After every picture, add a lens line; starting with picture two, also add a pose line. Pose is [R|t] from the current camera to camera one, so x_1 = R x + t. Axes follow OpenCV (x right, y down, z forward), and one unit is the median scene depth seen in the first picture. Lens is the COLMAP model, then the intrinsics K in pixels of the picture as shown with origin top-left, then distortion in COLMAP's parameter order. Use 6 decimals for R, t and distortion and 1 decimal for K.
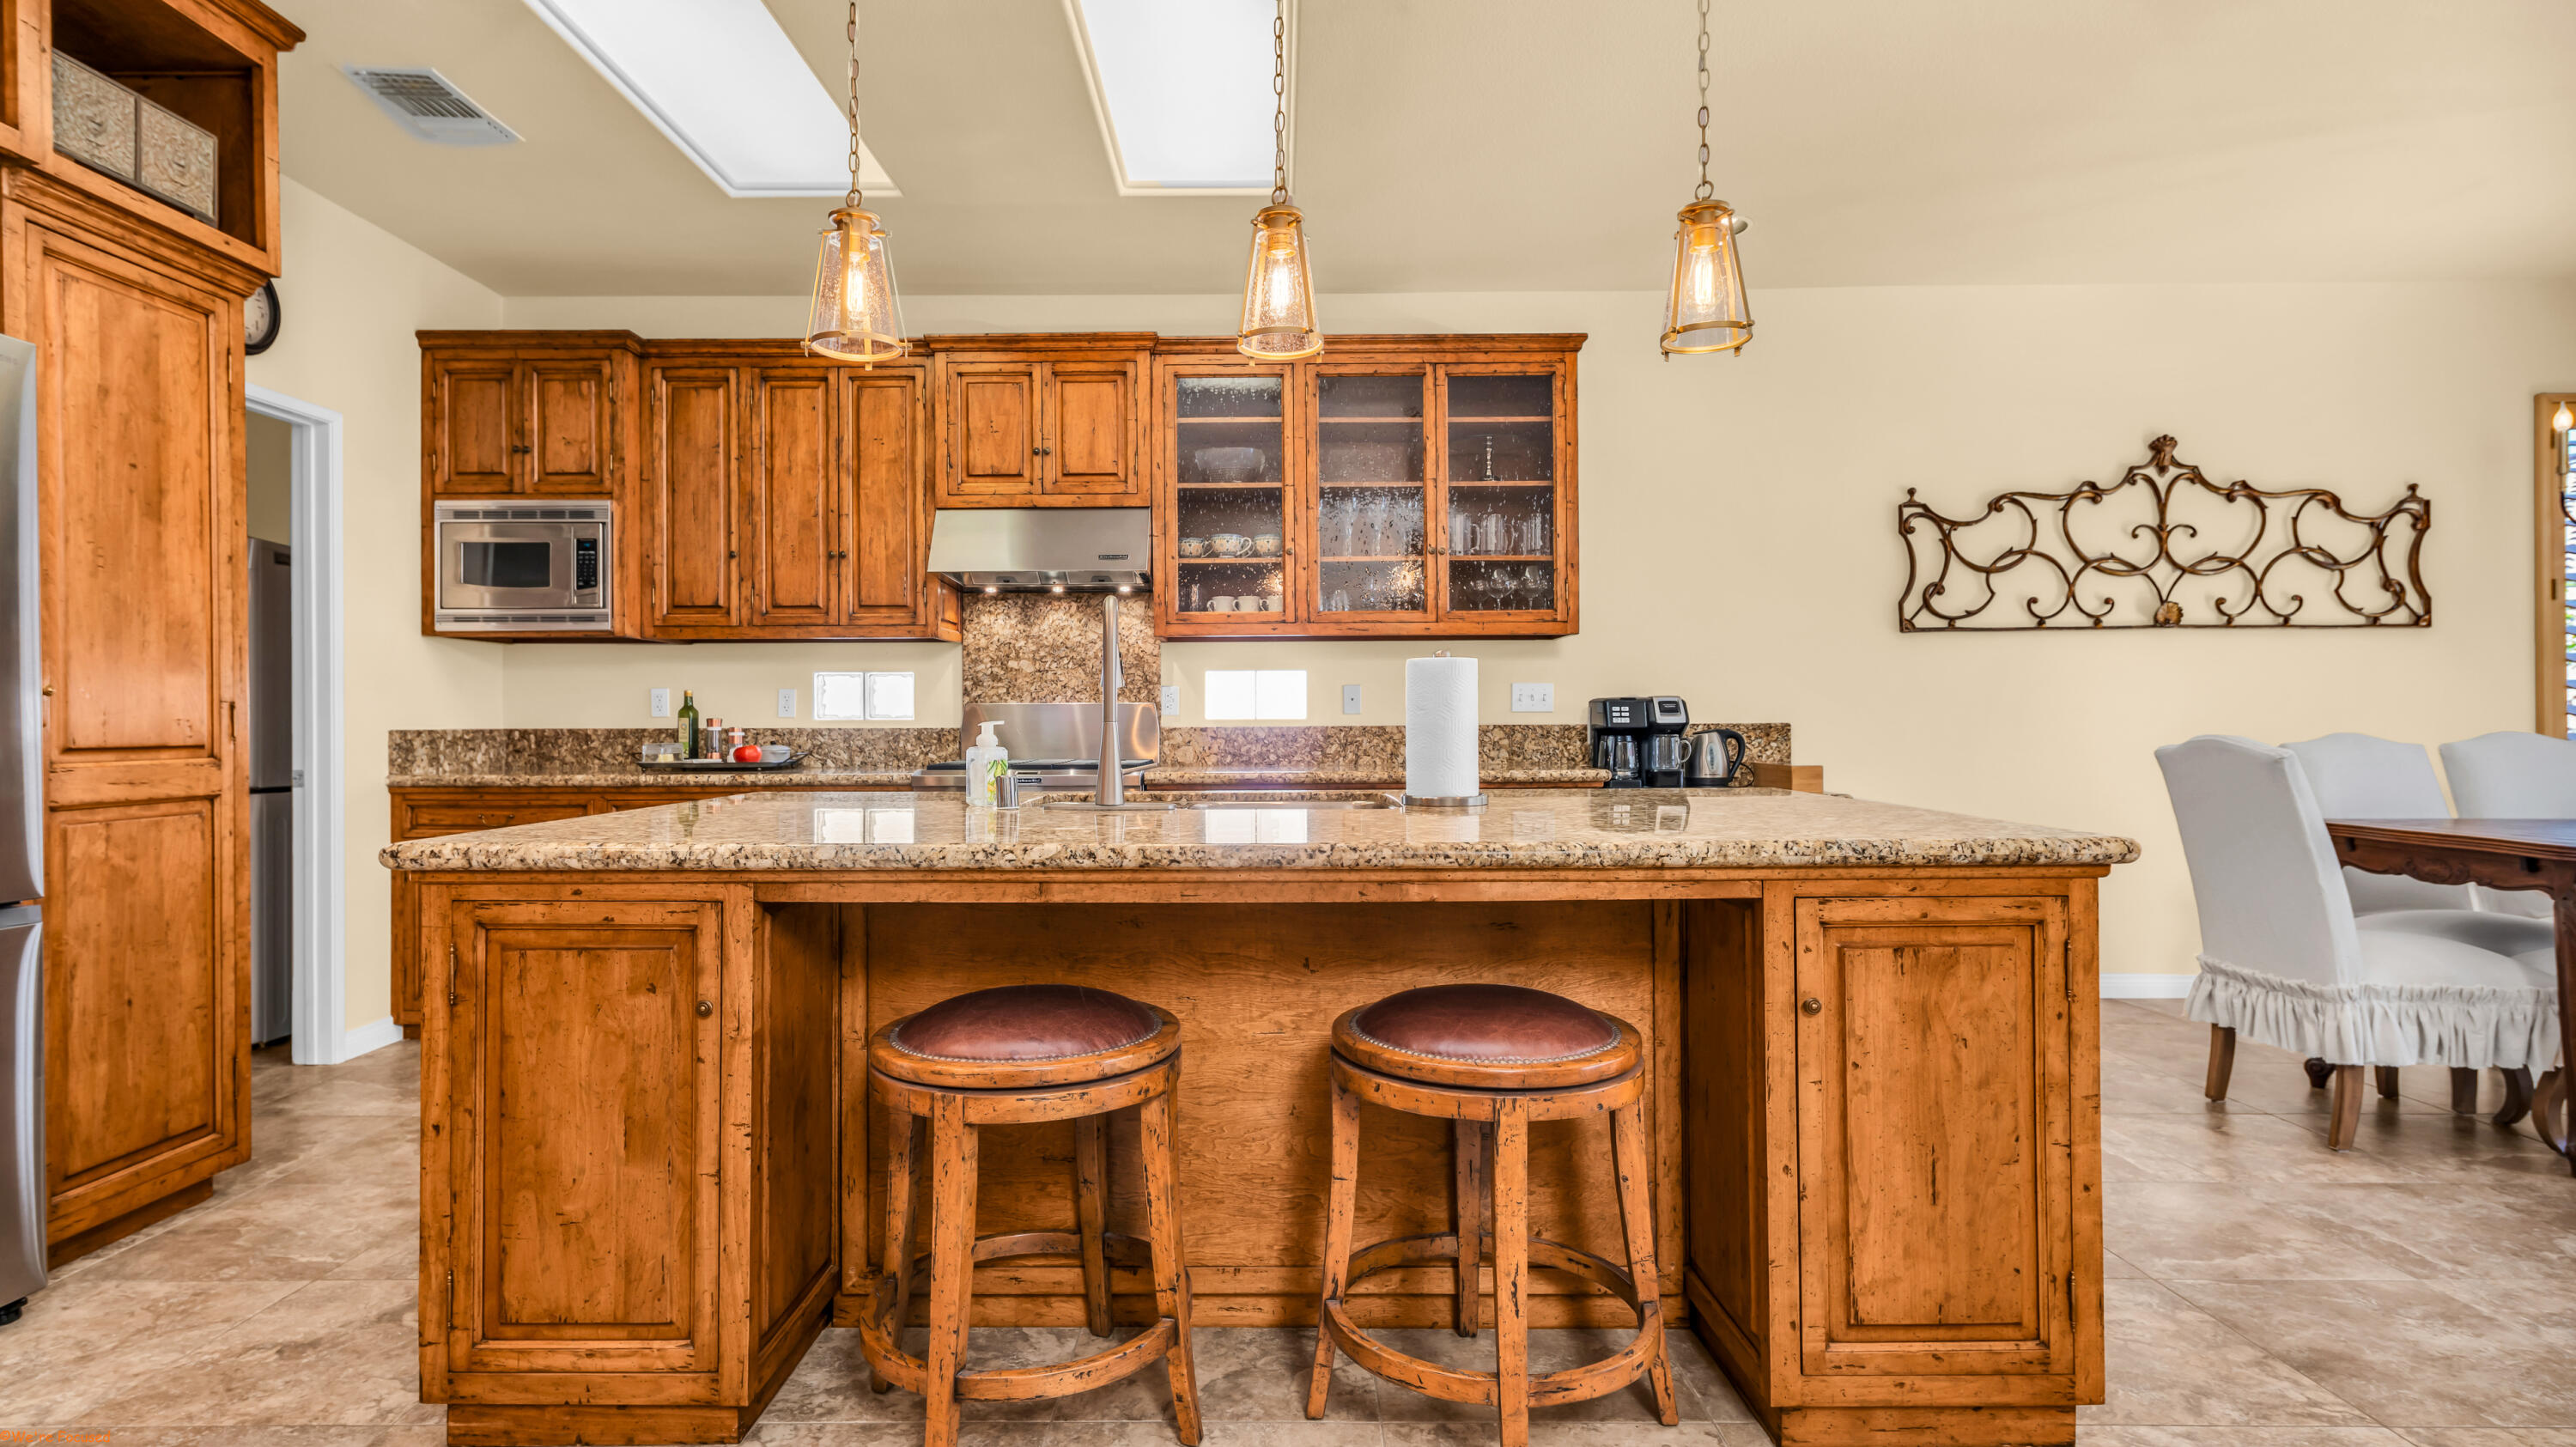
lens RADIAL K [[1244.6, 0, 1278.1], [0, 1244.6, 714.6], [0, 0, 1]] dist [0.012817, -0.006457]
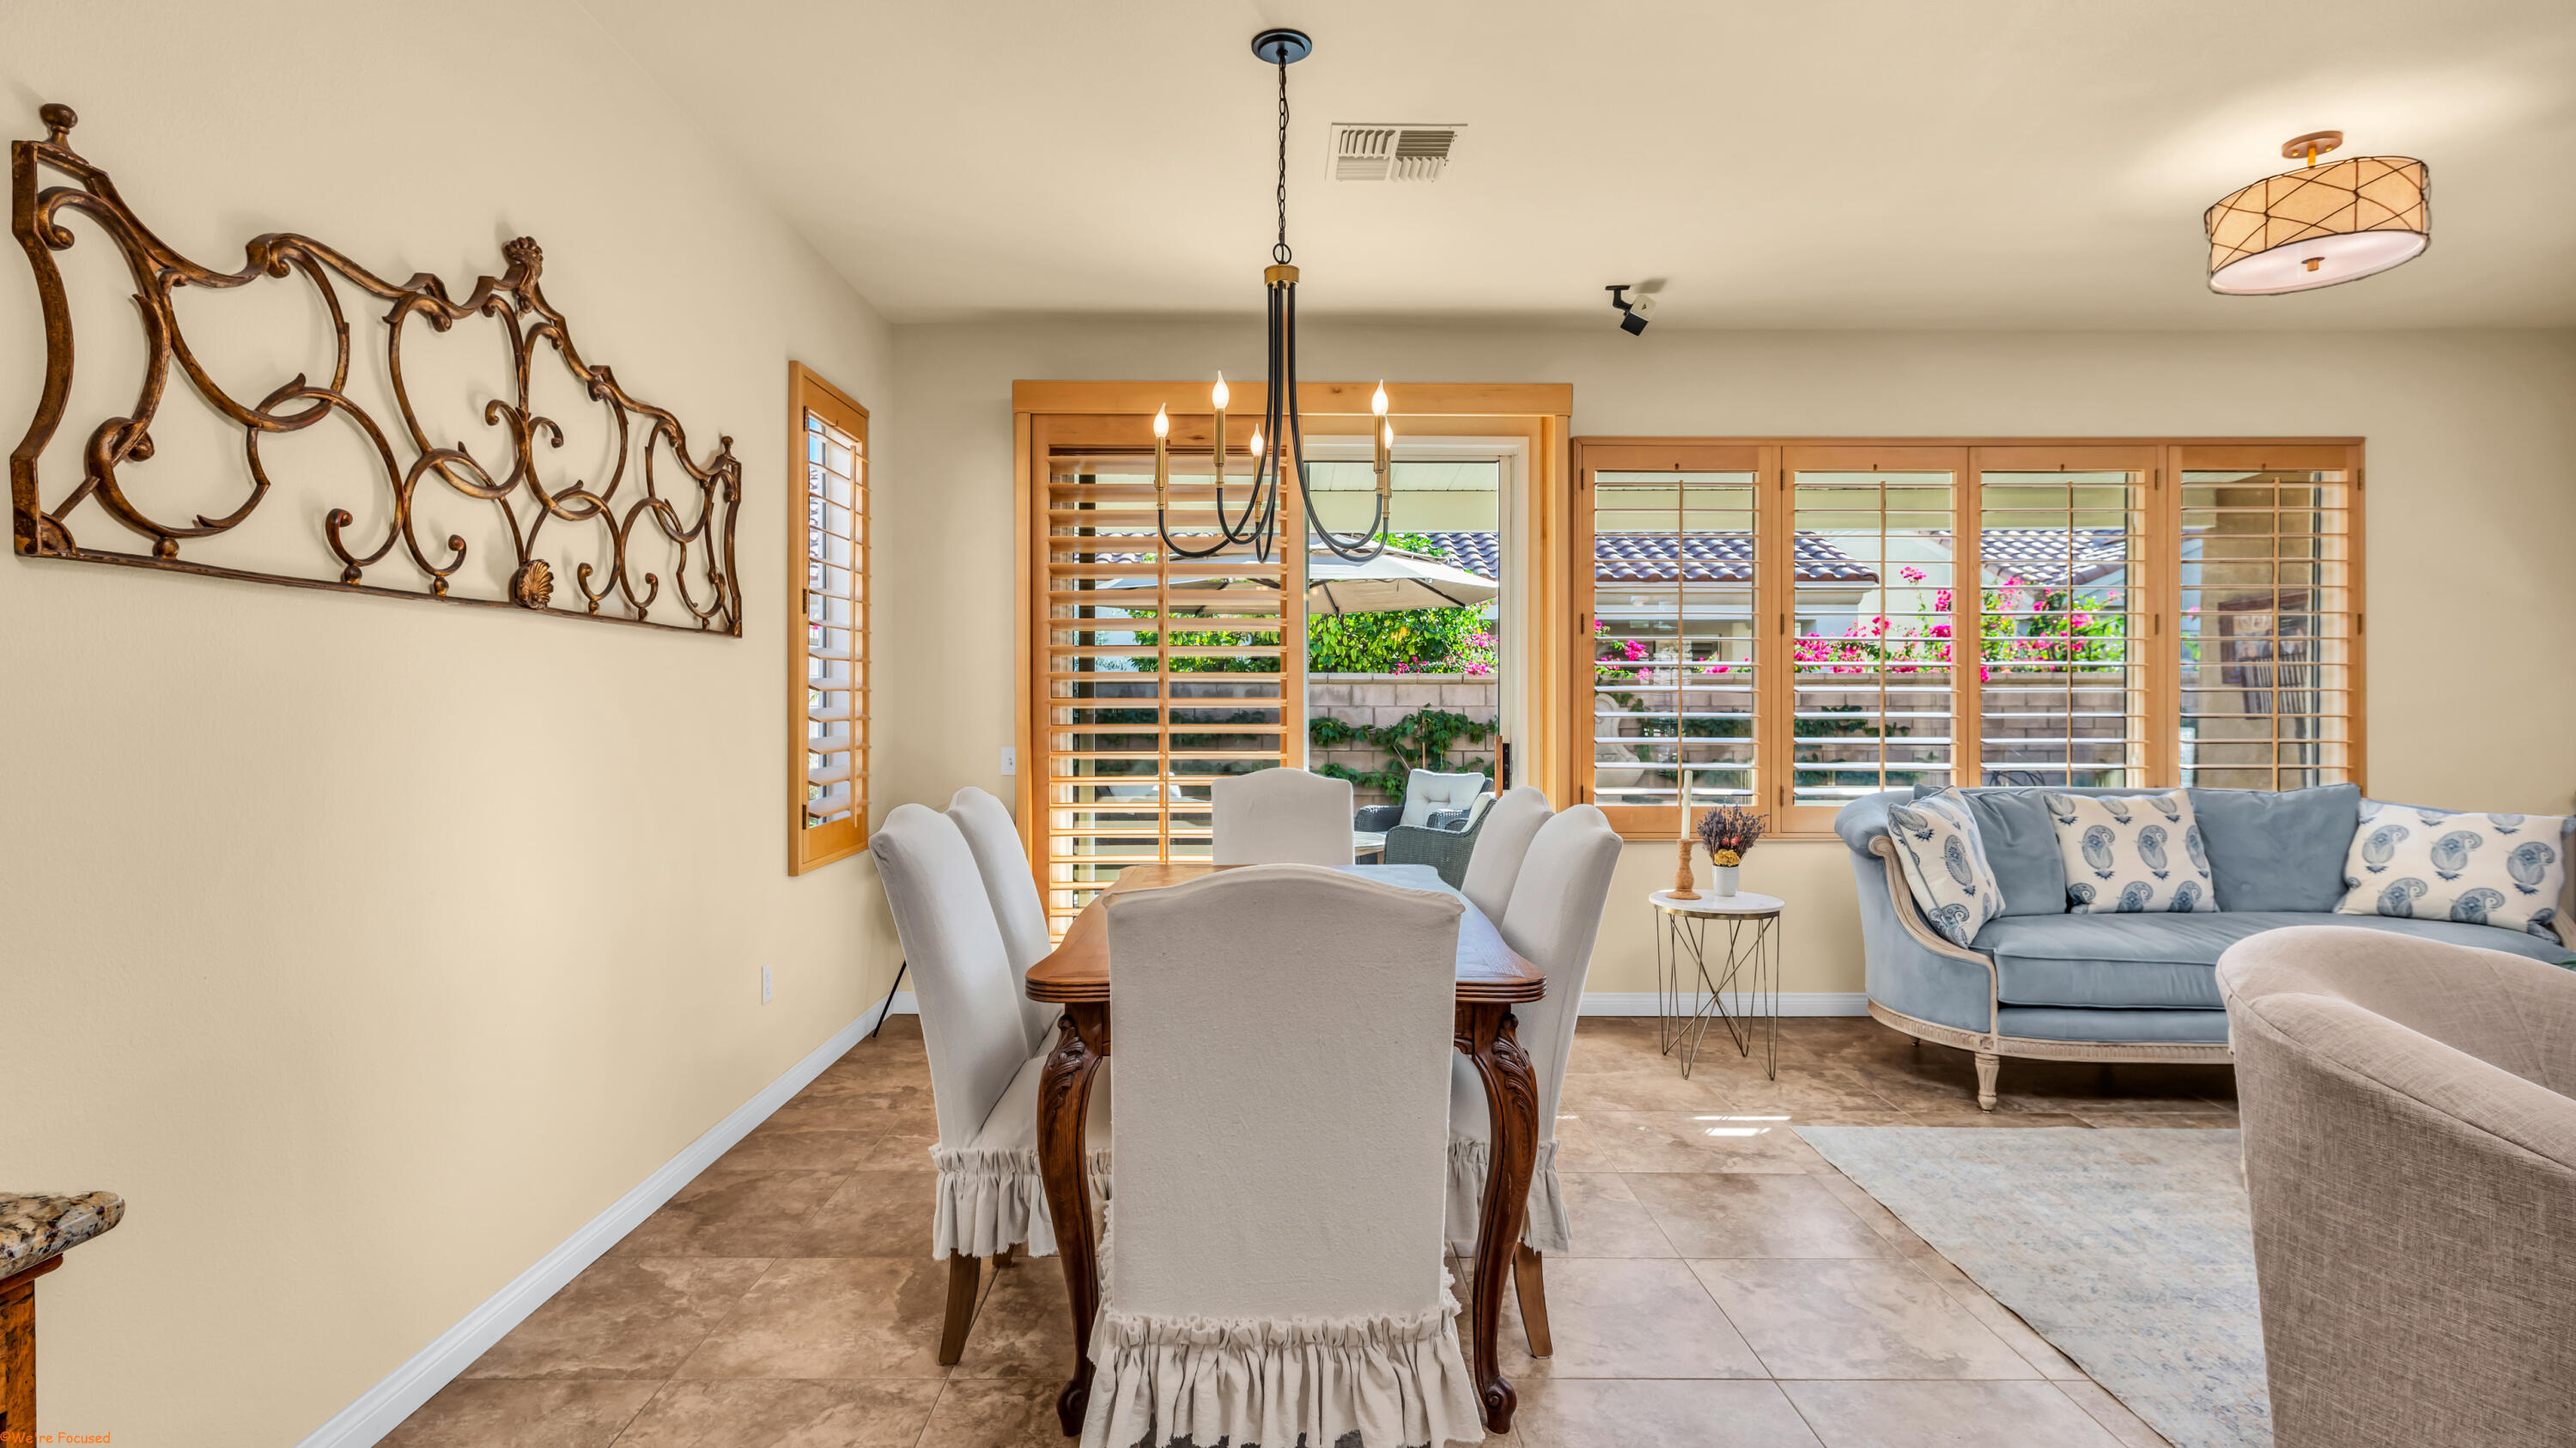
lens RADIAL K [[1244.6, 0, 1278.1], [0, 1244.6, 715.1], [0, 0, 1]] dist [0.012817, -0.006457]
pose [[-0.011203, -0.003240, 0.999932, 0.183098], [-0.007881, 0.999964, 0.003152, -0.029416], [-0.999906, -0.007845, -0.011228, 0.690919]]
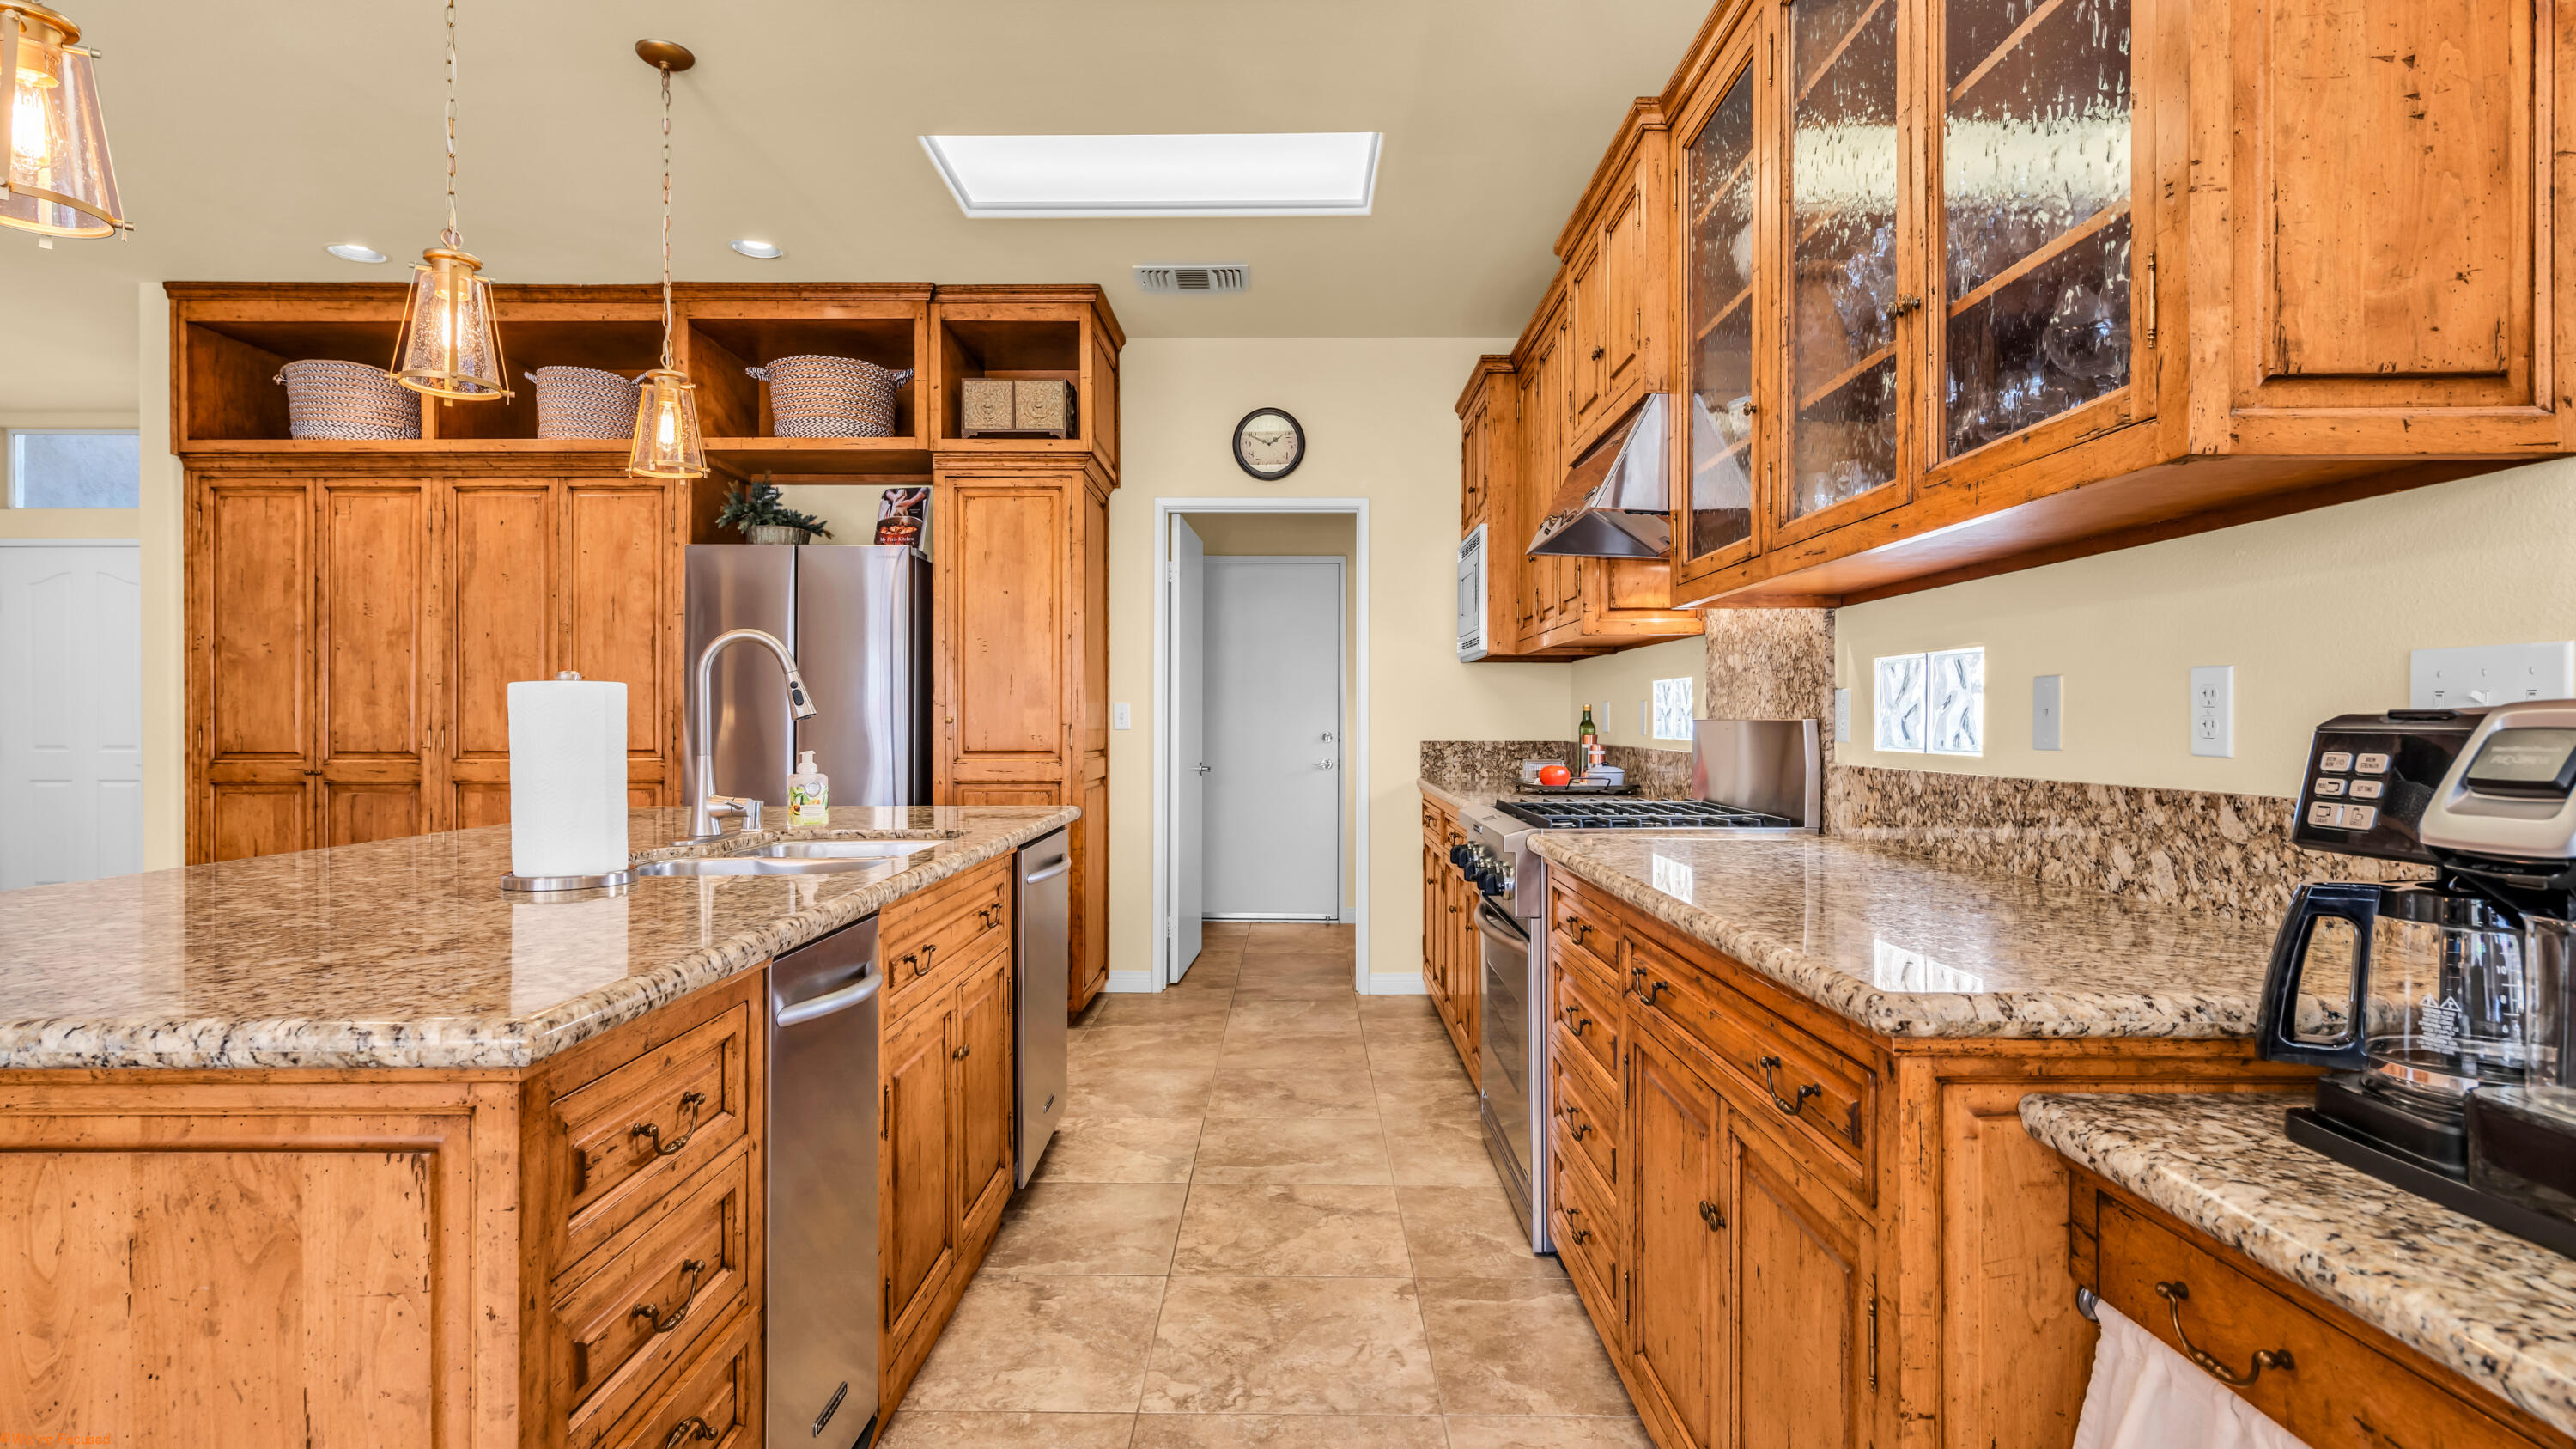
lens RADIAL K [[1244.7, 0, 1278.1], [0, 1244.7, 715.6], [0, 0, 1]] dist [0.012817, -0.006457]
pose [[-0.003495, 0.000951, -0.999993, 0.458186], [0.004841, 0.999988, 0.000934, -0.012819], [0.999982, -0.004838, -0.003499, 0.761538]]
